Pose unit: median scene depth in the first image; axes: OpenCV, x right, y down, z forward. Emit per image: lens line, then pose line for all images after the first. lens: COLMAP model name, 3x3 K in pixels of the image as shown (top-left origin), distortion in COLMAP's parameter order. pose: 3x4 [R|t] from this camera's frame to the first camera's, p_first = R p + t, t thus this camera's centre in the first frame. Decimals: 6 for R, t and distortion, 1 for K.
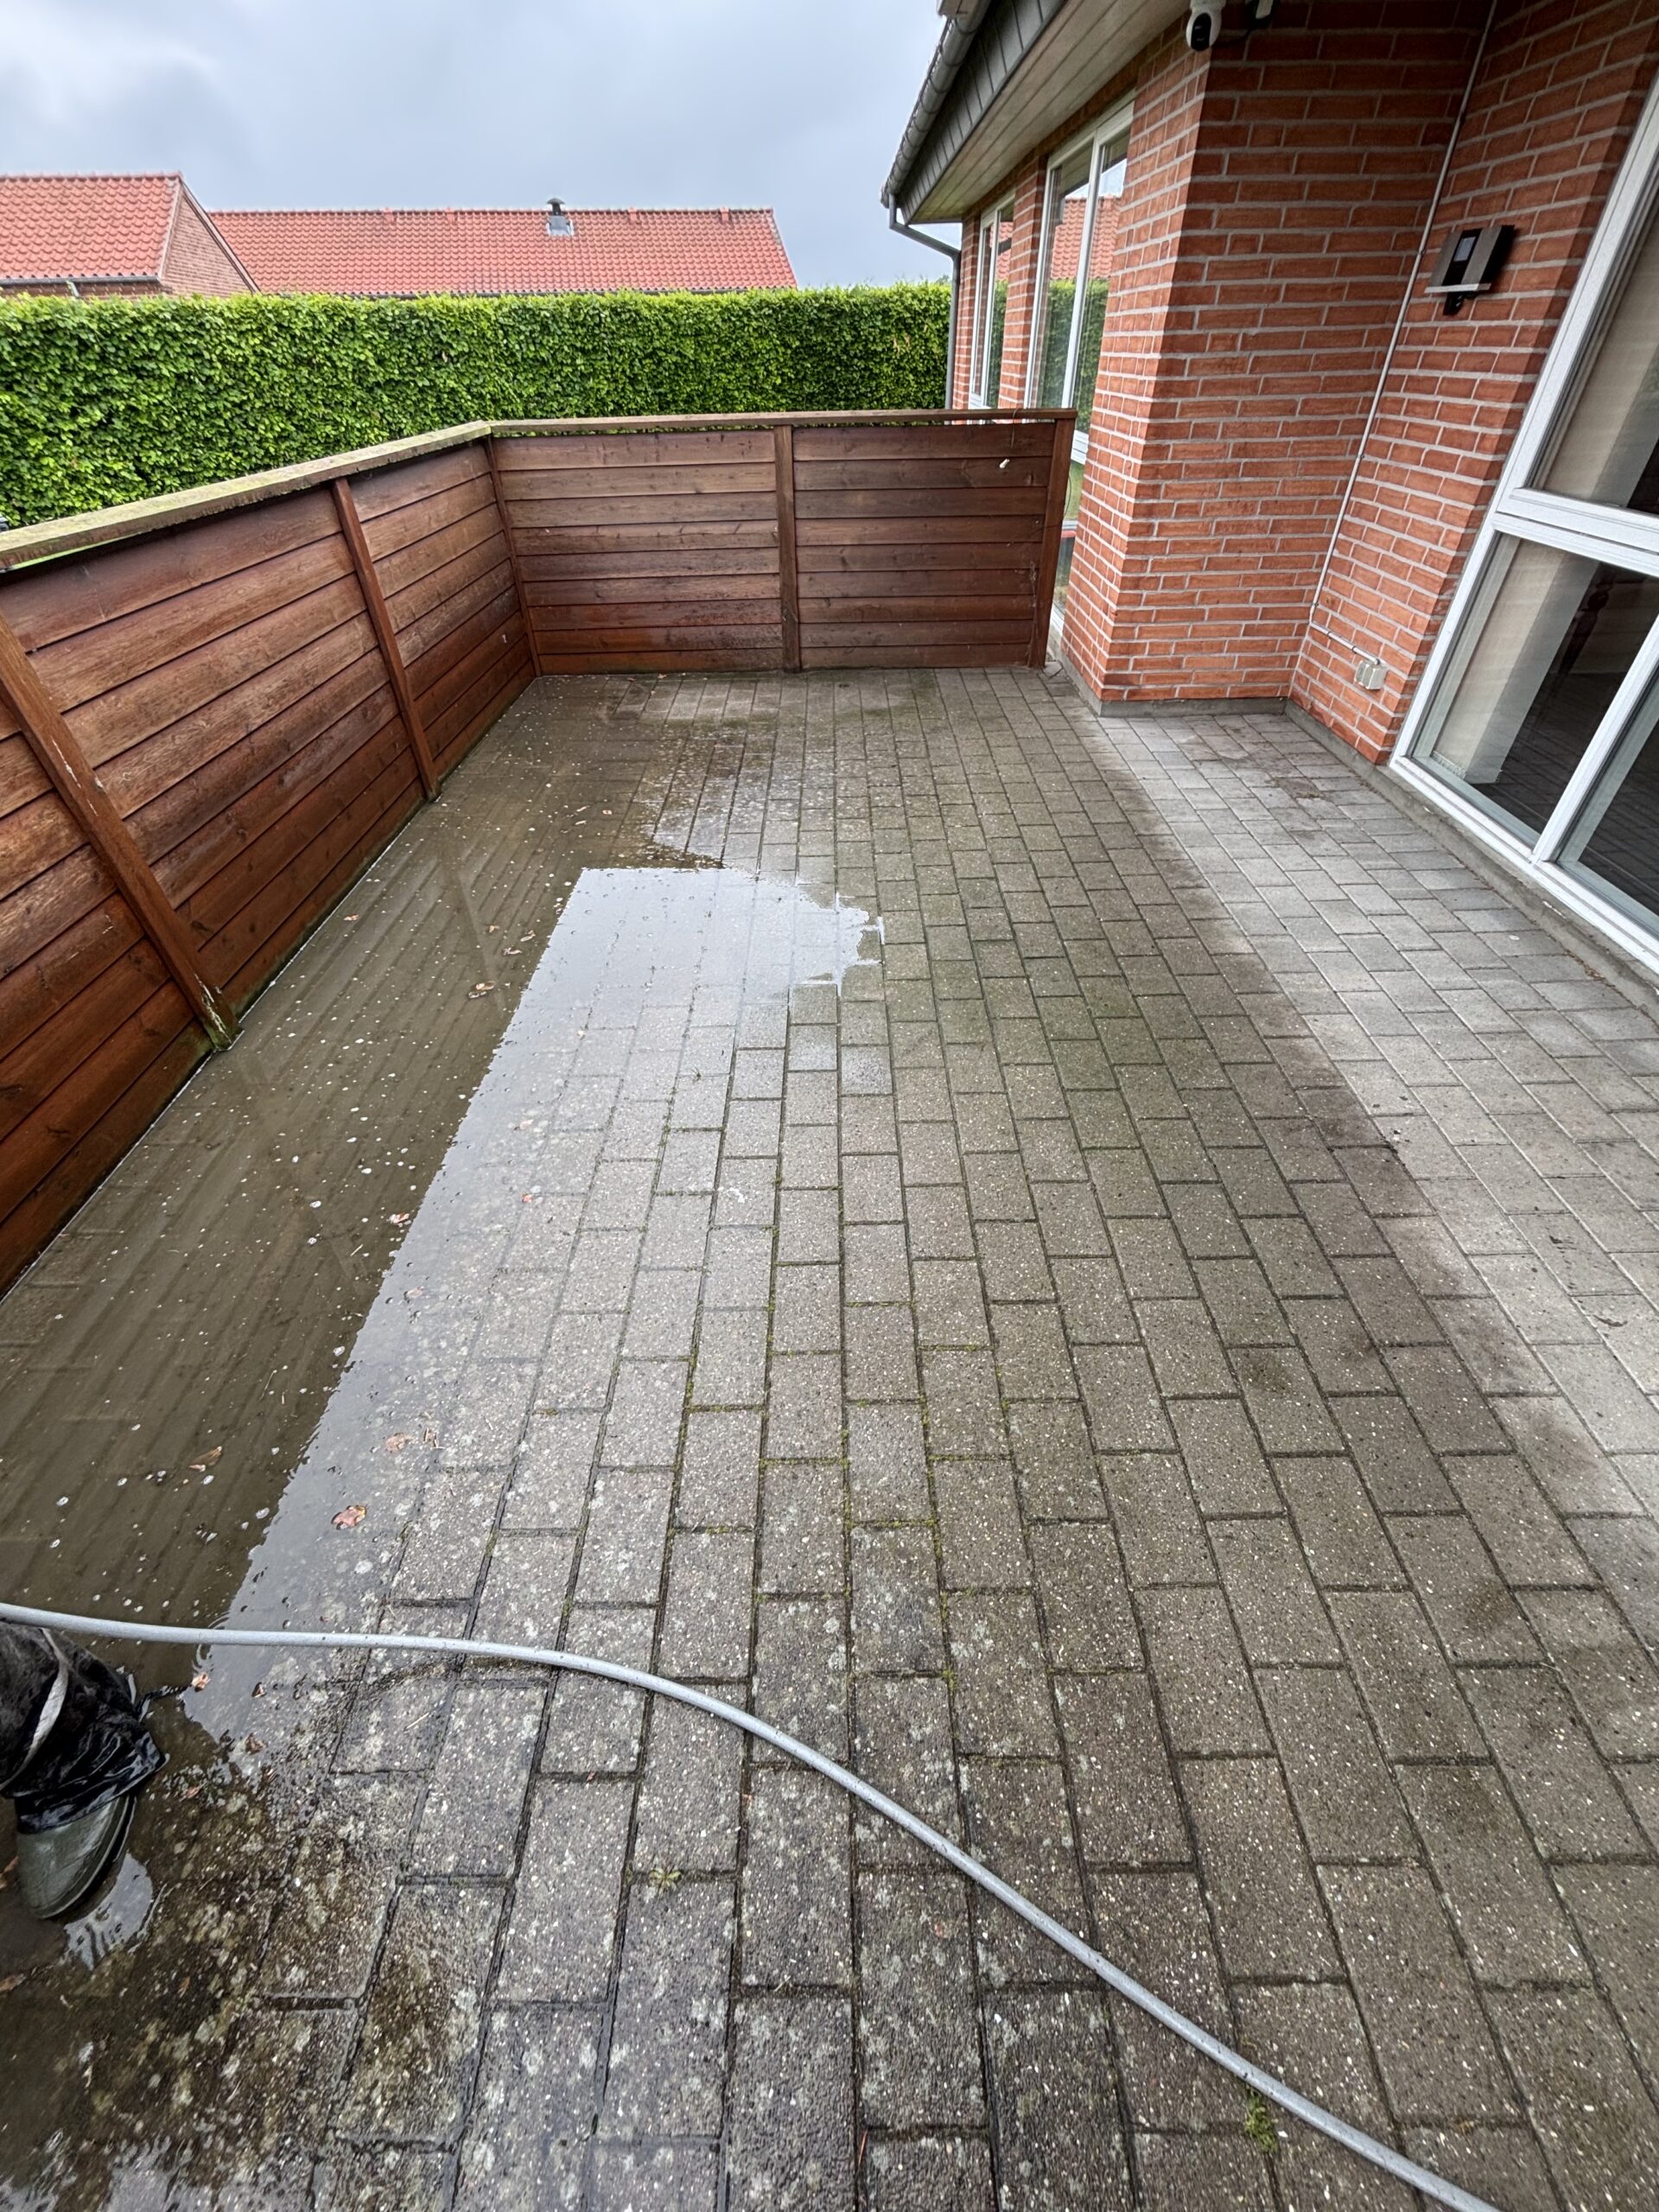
lens RADIAL K [[896.9, 0, 829.5], [0, 896.9, 1106.0], [0, 0, 1]] dist [-0.026047, 0.013691]
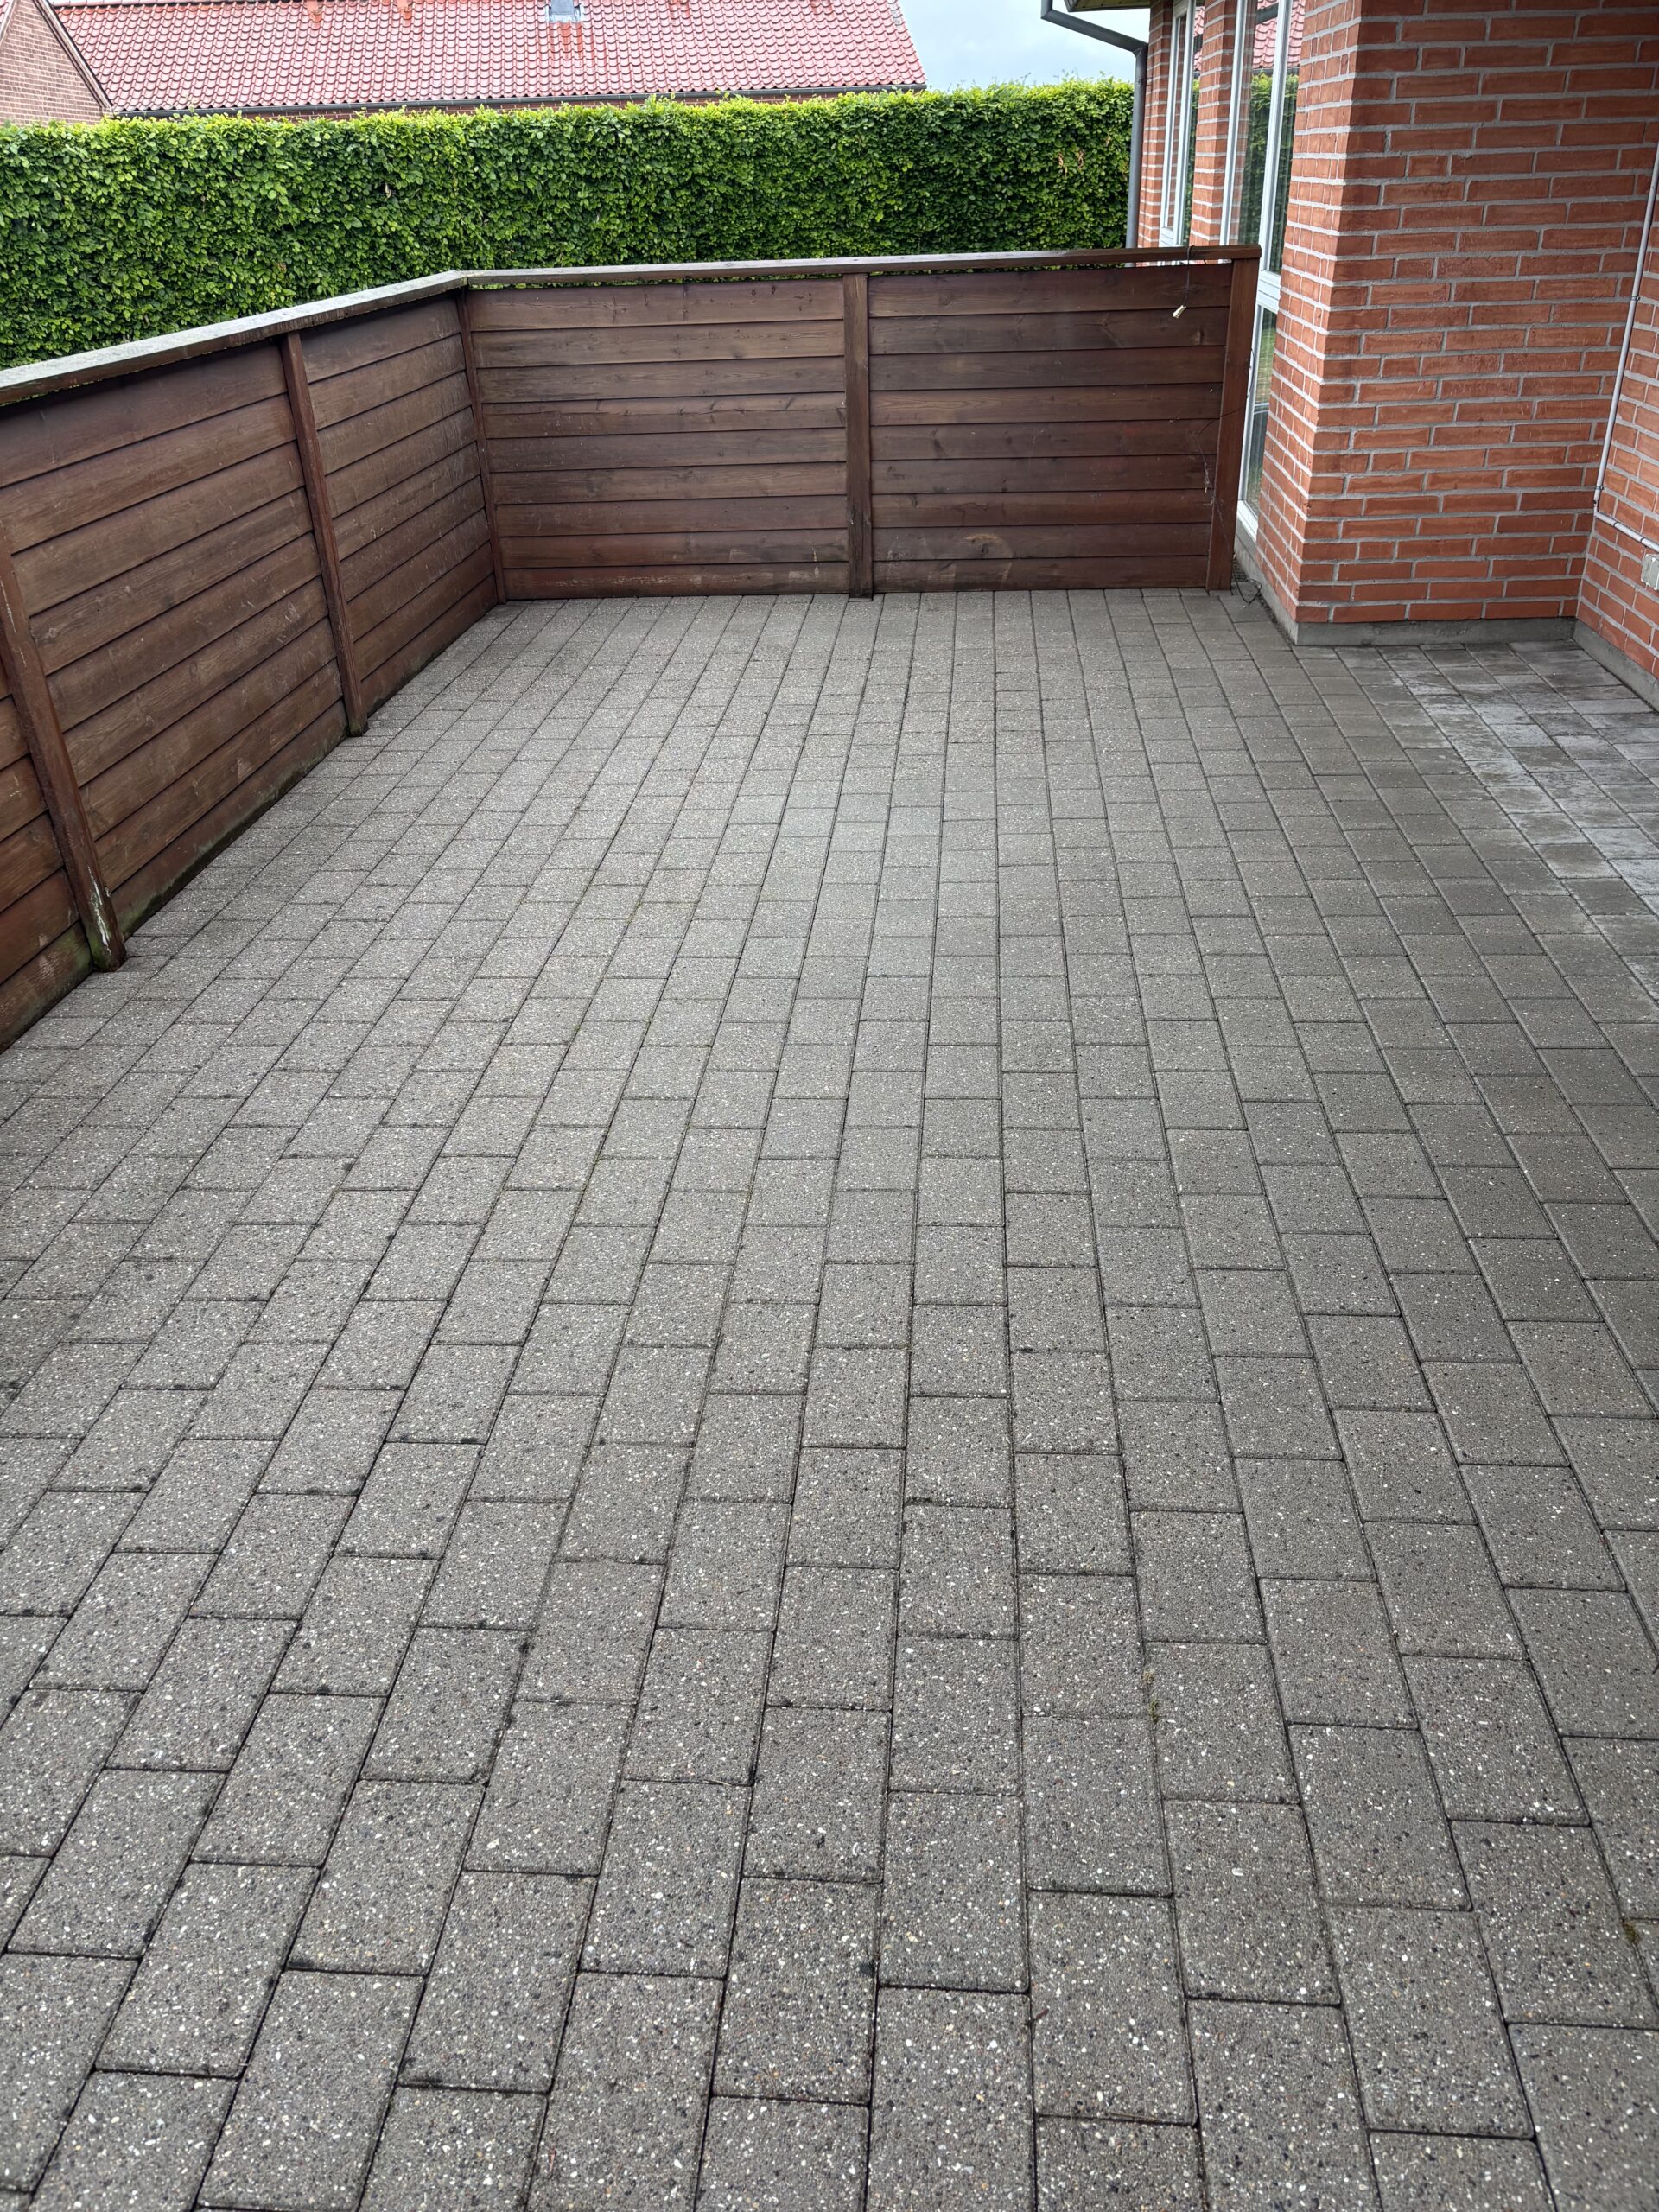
lens RADIAL K [[1661.4, 0, 820.8], [0, 1661.4, 1110.8], [0, 0, 1]] dist [0.059908, -0.075944]
pose [[0.996231, 0.029339, -0.081622, 0.054714], [-0.044601, 0.980384, -0.191982, 0.191981], [0.074388, 0.194899, 0.977998, -0.239644]]
